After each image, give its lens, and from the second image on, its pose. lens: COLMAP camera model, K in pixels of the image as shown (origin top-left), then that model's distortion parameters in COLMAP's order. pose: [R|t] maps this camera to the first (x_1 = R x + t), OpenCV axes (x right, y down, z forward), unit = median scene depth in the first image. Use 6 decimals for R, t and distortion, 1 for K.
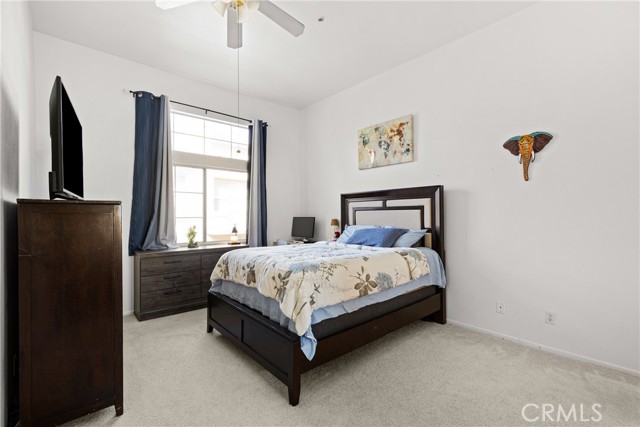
lens RADIAL K [[293.0, 0, 317.1], [0, 293.0, 217.6], [0, 0, 1]] dist [0.001500, -0.000317]
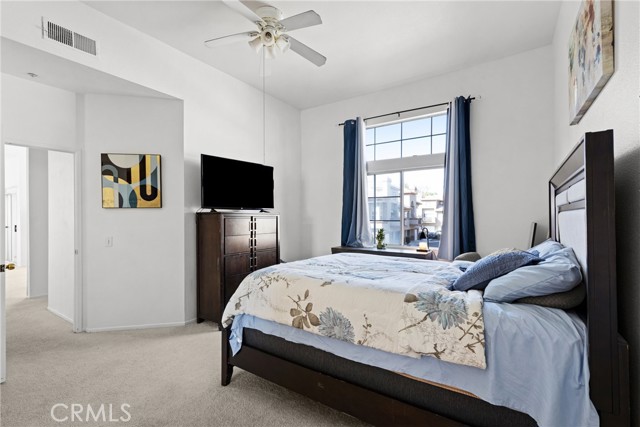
lens RADIAL K [[293.0, 0, 317.1], [0, 293.0, 217.6], [0, 0, 1]] dist [0.001500, -0.000317]
pose [[0.247187, 0.005296, -0.968953, 0.721900], [-0.008223, 0.999961, 0.003368, -0.017979], [0.968933, 0.007135, 0.247220, 0.684272]]
